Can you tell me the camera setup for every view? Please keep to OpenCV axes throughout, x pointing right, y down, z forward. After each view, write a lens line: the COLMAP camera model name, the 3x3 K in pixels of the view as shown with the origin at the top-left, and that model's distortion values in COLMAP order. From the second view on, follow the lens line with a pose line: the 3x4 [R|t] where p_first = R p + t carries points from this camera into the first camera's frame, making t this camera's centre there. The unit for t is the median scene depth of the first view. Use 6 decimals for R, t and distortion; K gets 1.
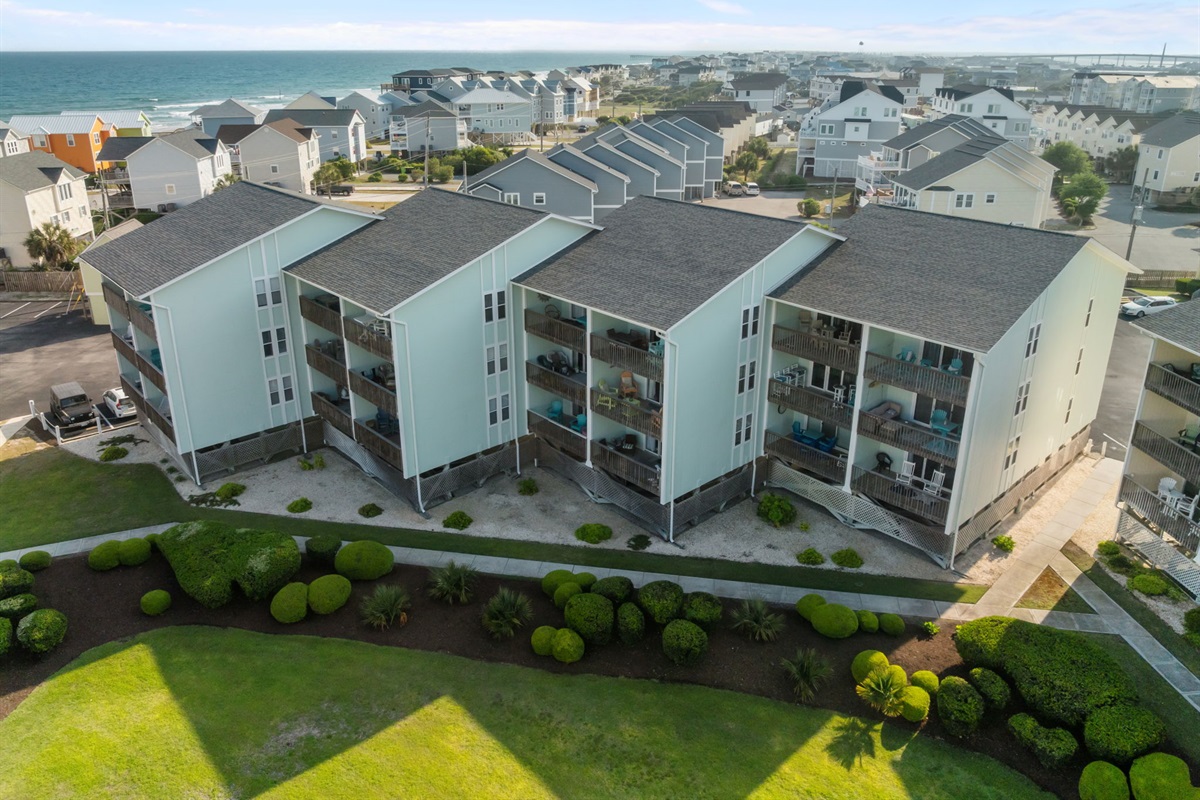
lens RADIAL K [[852.5, 0, 599.4], [0, 852.5, 354.7], [0, 0, 1]] dist [-0.004643, -0.001108]
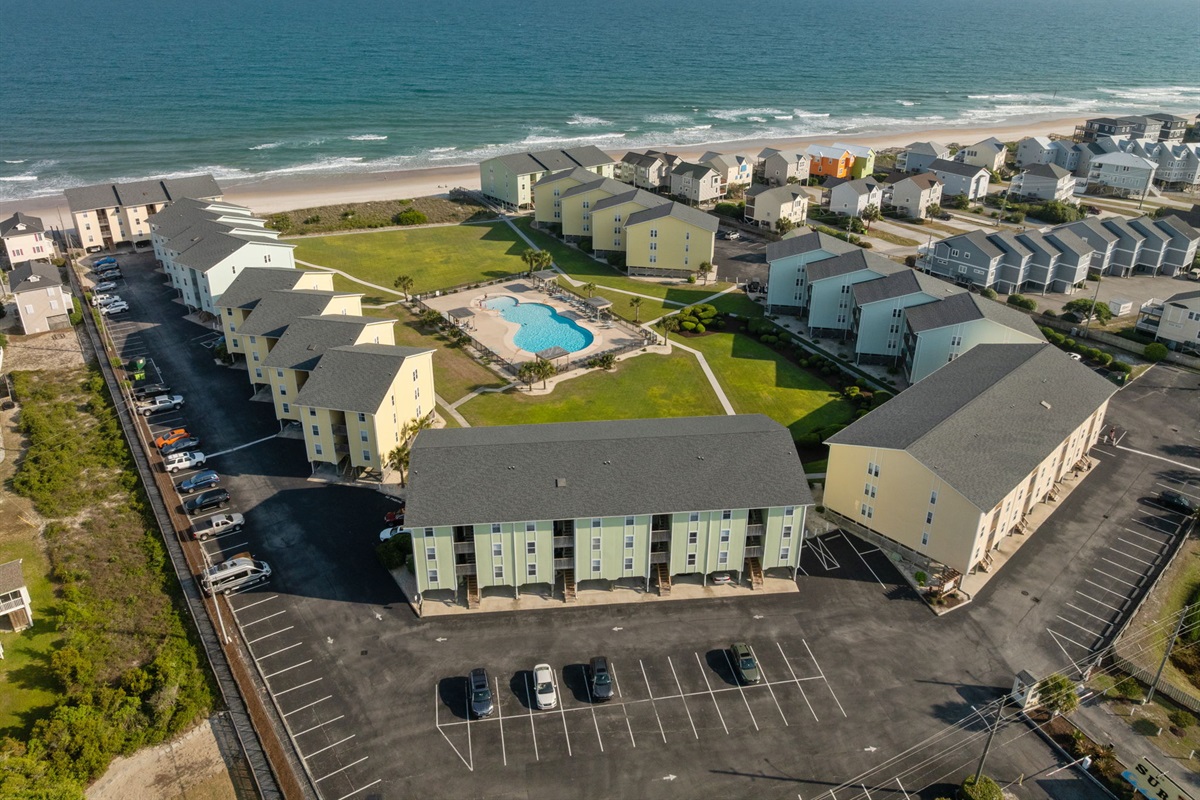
lens RADIAL K [[852.5, 0, 599.4], [0, 852.5, 354.7], [0, 0, 1]] dist [-0.004643, -0.001108]
pose [[0.614939, 0.333468, -0.714597, 1.577316], [-0.280298, 0.939442, 0.197185, -0.179096], [0.737077, 0.079043, 0.671170, -1.781341]]
